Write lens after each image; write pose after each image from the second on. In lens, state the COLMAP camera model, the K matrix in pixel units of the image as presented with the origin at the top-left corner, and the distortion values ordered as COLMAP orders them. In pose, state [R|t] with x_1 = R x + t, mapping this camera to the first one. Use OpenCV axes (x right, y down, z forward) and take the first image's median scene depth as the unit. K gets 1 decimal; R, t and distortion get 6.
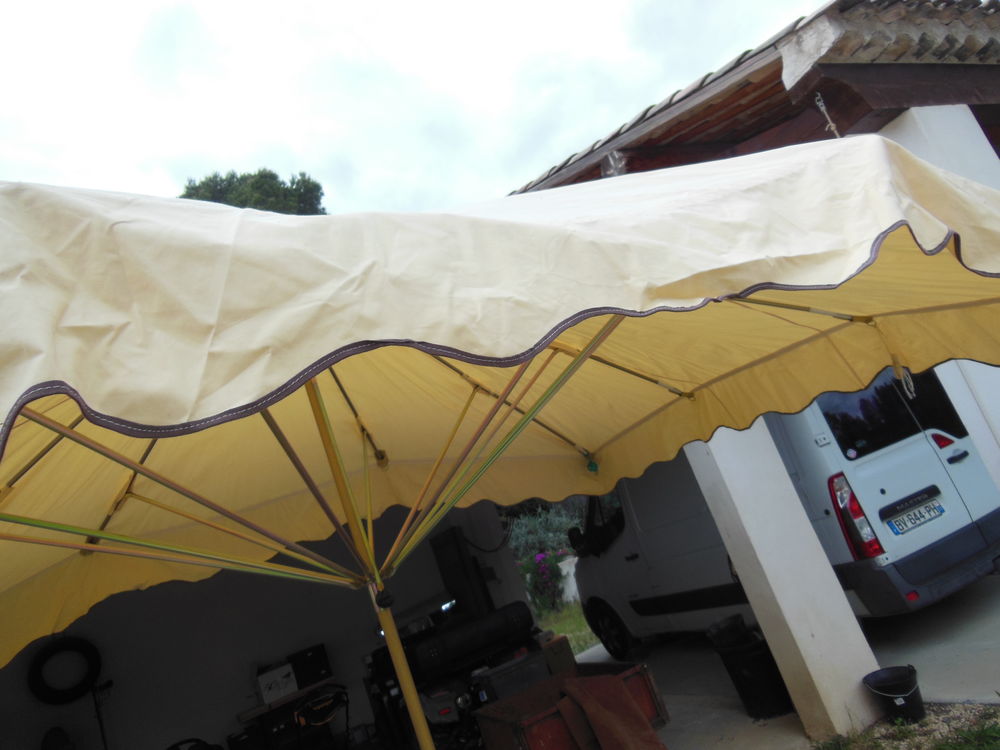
lens RADIAL K [[723.6, 0, 492.8], [0, 723.6, 387.0], [0, 0, 1]] dist [-0.007662, 0.032868]
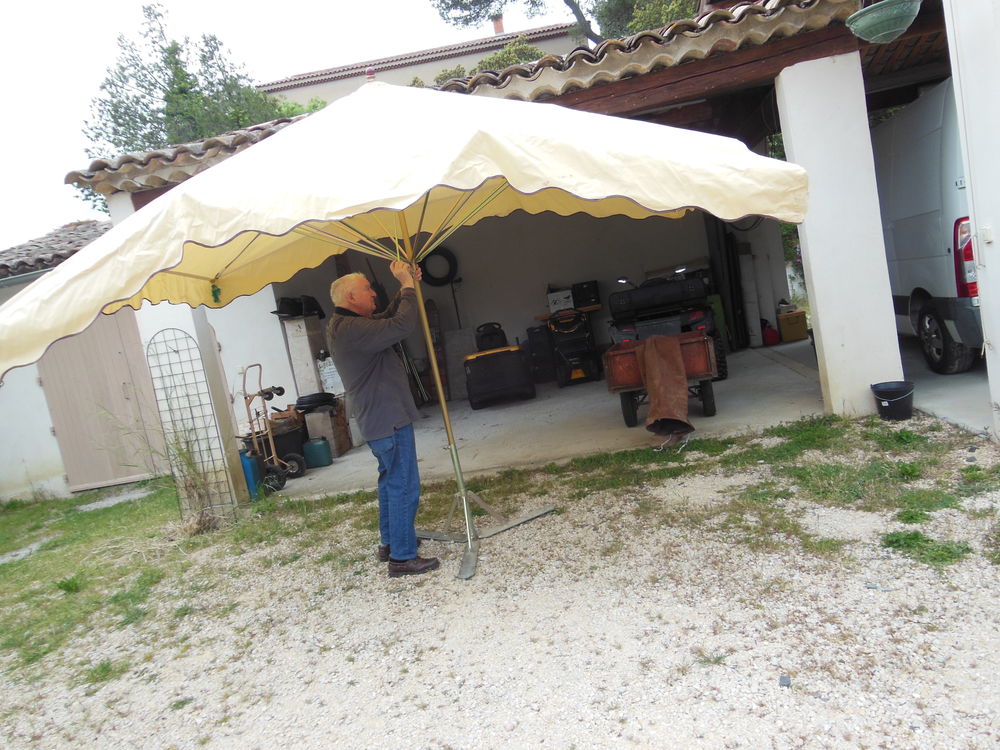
lens RADIAL K [[723.6, 0, 524.2], [0, 723.6, 354.6], [0, 0, 1]] dist [-0.007662, 0.032868]
pose [[0.856965, 0.227463, -0.462463, 0.470984], [-0.000149, 0.897442, 0.441132, -0.179199], [0.515375, -0.377966, 0.769110, -0.244633]]
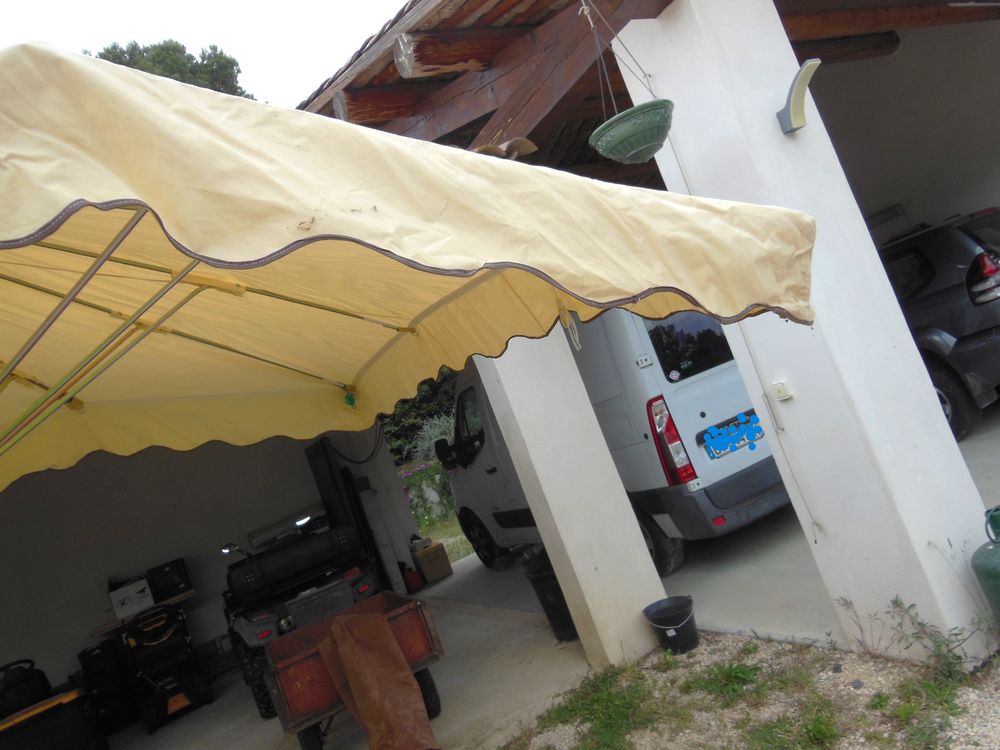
lens RADIAL K [[723.6, 0, 497.7], [0, 723.6, 383.7], [0, 0, 1]] dist [-0.007662, 0.032868]
pose [[0.999063, -0.002862, 0.043177, 0.229347], [-0.003468, 0.989306, 0.145812, -0.035440], [-0.043132, -0.145825, 0.988370, 0.072196]]
